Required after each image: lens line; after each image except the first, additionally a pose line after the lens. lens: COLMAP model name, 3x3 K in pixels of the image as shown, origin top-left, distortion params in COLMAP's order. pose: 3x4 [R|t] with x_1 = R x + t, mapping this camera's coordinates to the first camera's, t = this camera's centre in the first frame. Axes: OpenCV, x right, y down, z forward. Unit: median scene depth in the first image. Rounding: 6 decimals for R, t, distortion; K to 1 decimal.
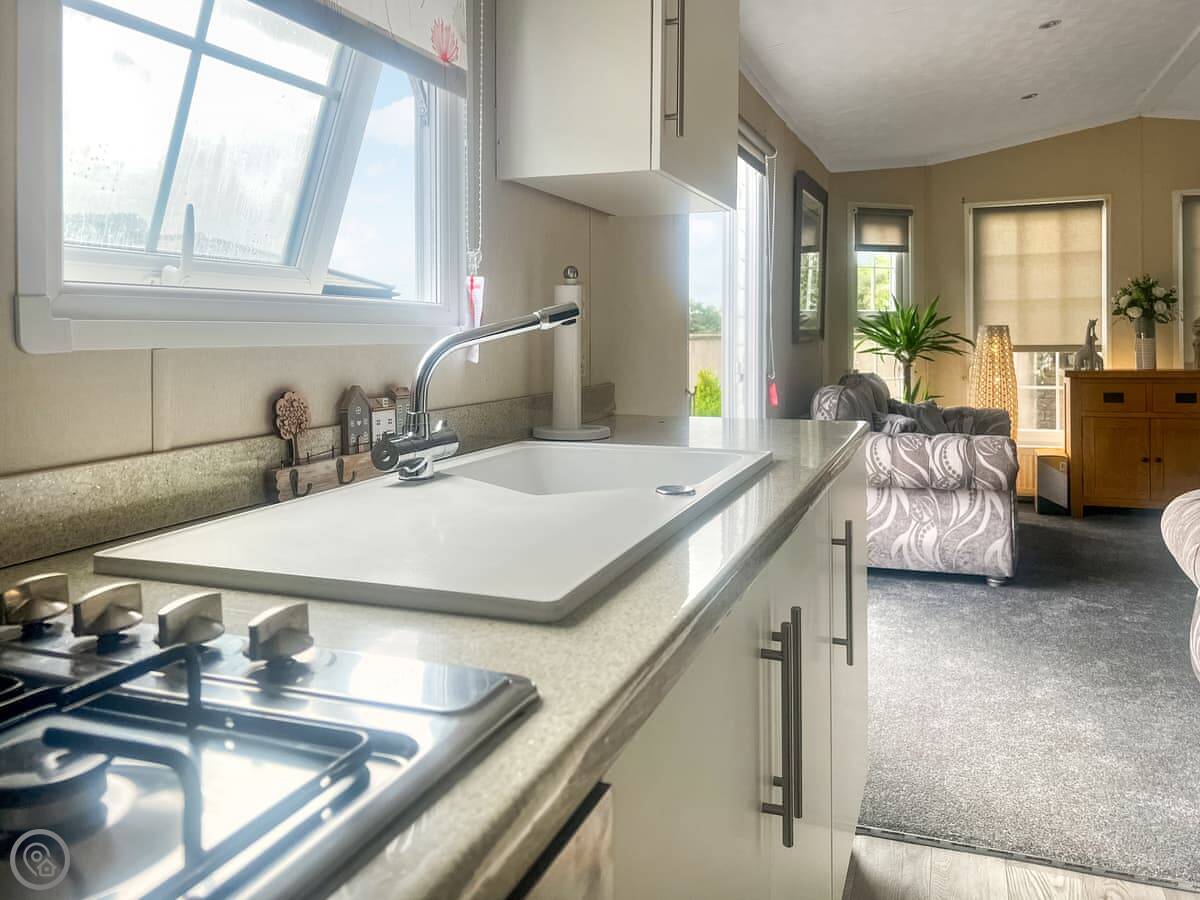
lens RADIAL K [[945.6, 0, 596.1], [0, 945.6, 346.4], [0, 0, 1]] dist [0.026843, -0.007240]
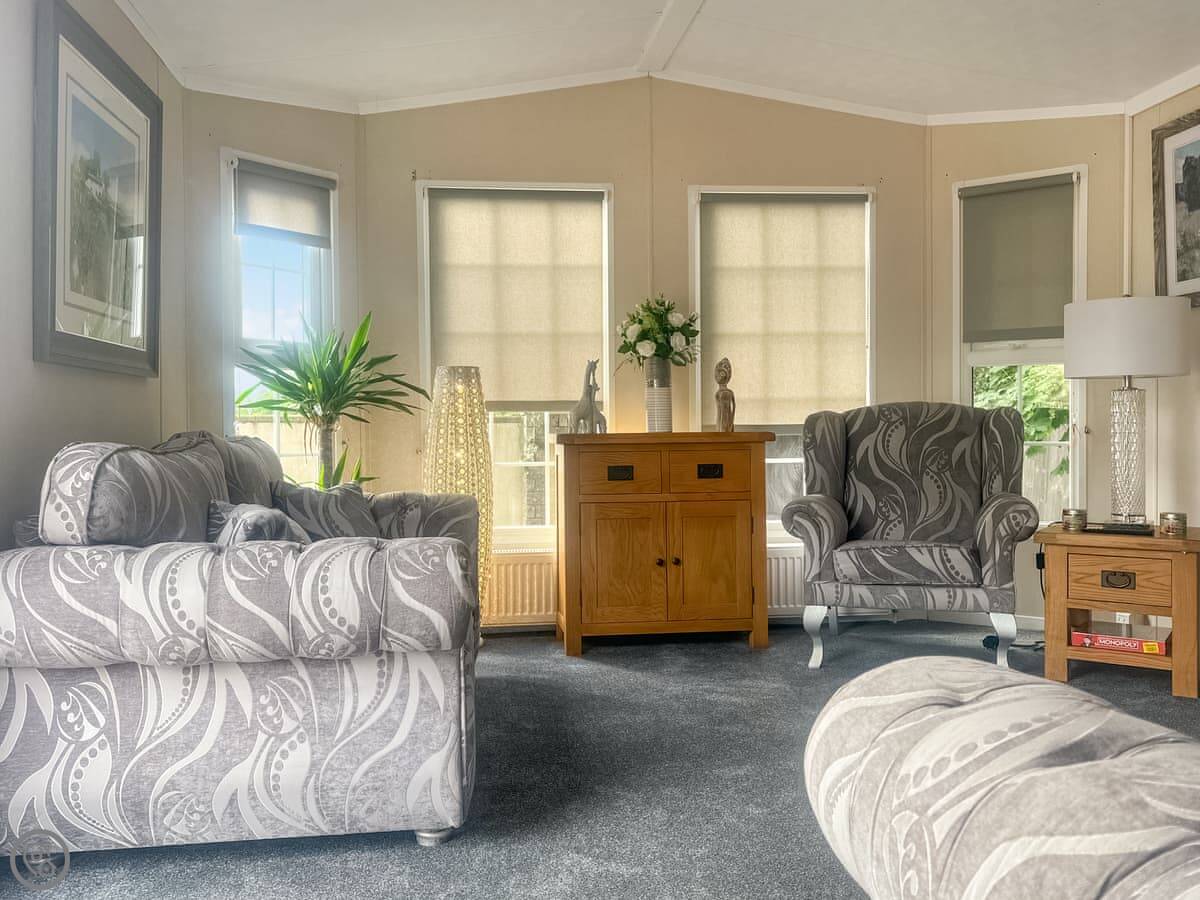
lens RADIAL K [[1036.7, 0, 600.0], [0, 1036.7, 450.0], [0, 0, 1]] dist [0.055989, -0.005216]
pose [[0.877489, -0.004973, 0.479572, 0.177708], [0.004540, 0.999988, 0.002064, 0.035682], [-0.479576, 0.000366, 0.877500, 0.361391]]
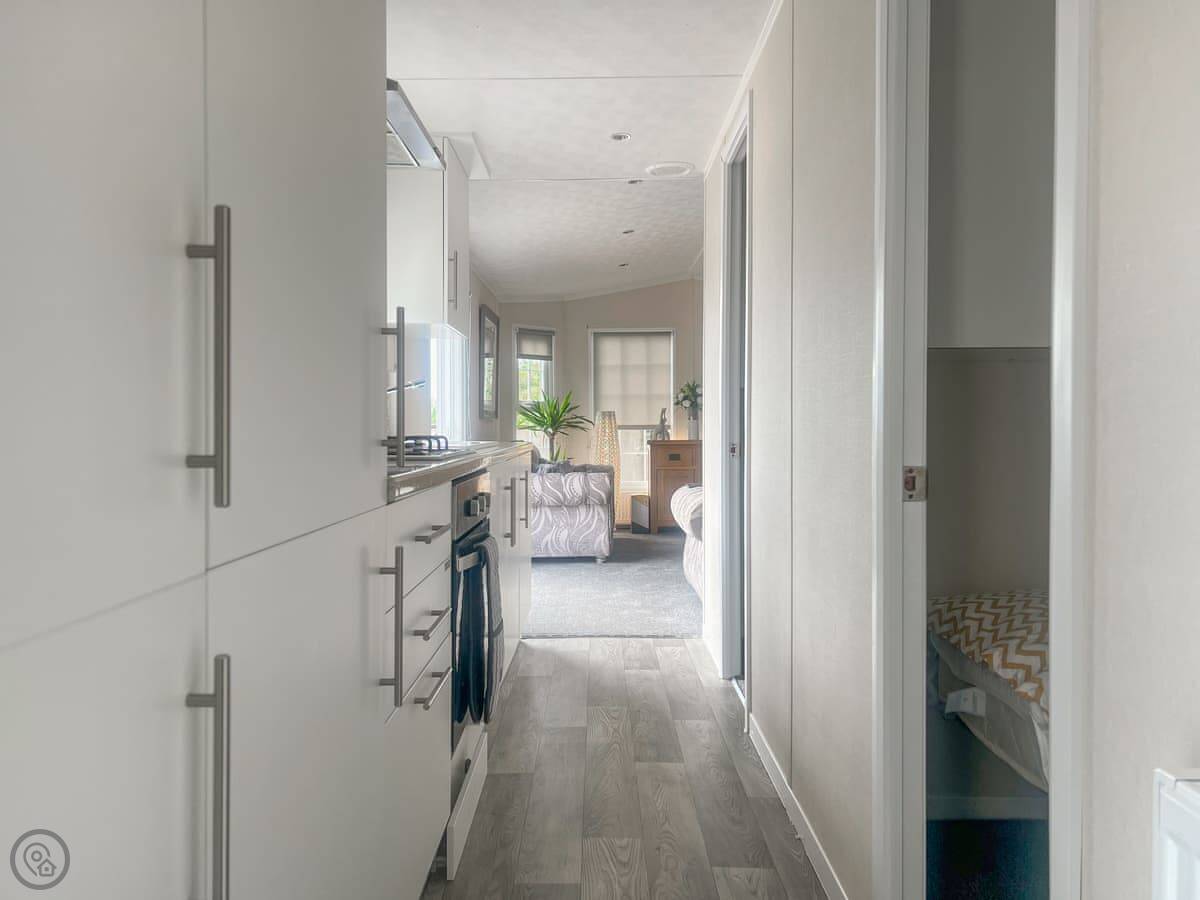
lens RADIAL K [[901.8, 0, 594.5], [0, 901.8, 459.4], [0, 0, 1]] dist [0.052672, -0.137971]
pose [[0.935127, -0.005647, 0.354269, -0.112868], [-0.000315, 0.999859, 0.016770, 0.032293], [-0.354314, -0.015794, 0.934993, -0.356277]]
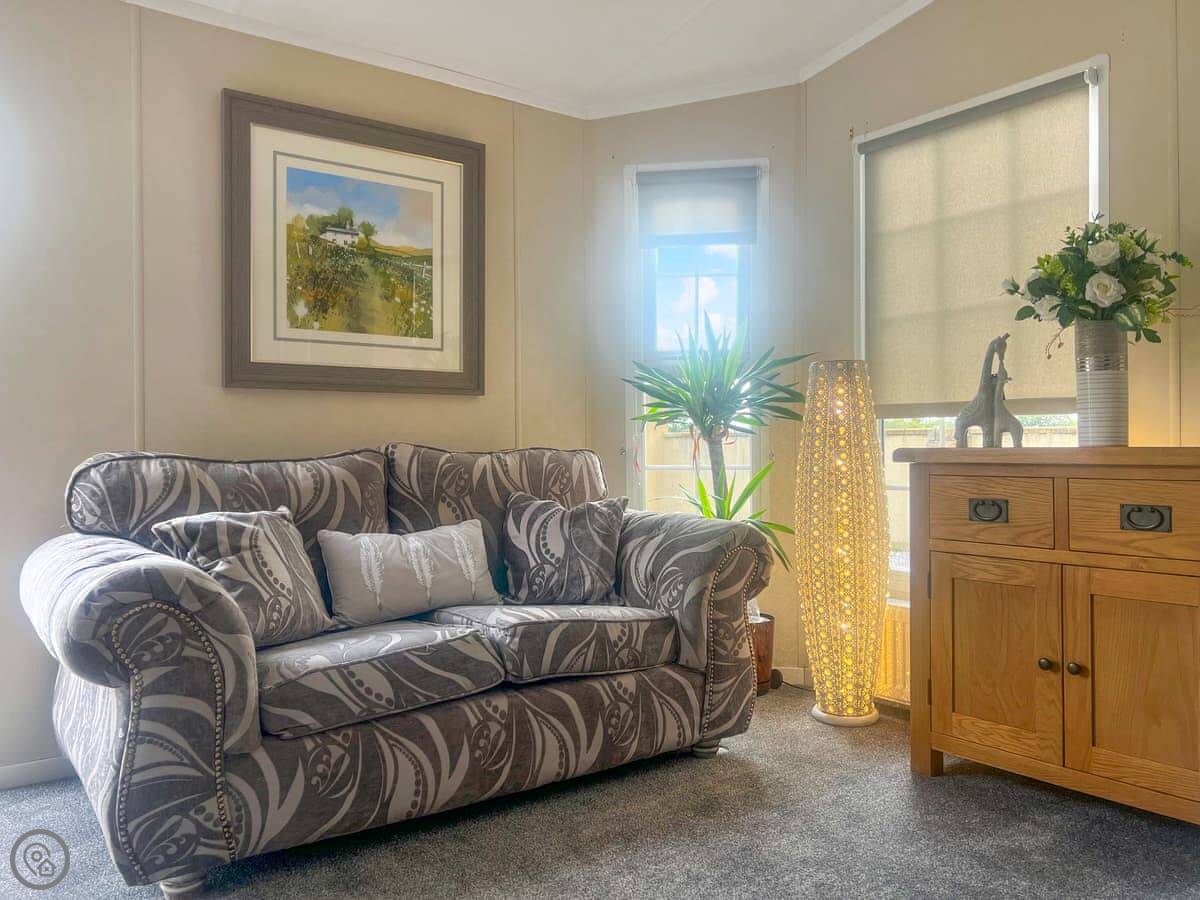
lens RADIAL K [[916.2, 0, 602.7], [0, 916.2, 449.2], [0, 0, 1]] dist [0.050437, -0.063339]
pose [[0.848372, 0.010372, -0.529299, 0.614509], [-0.014489, 0.999888, -0.003629, 0.030161], [0.529203, 0.010748, 0.848427, 0.554450]]
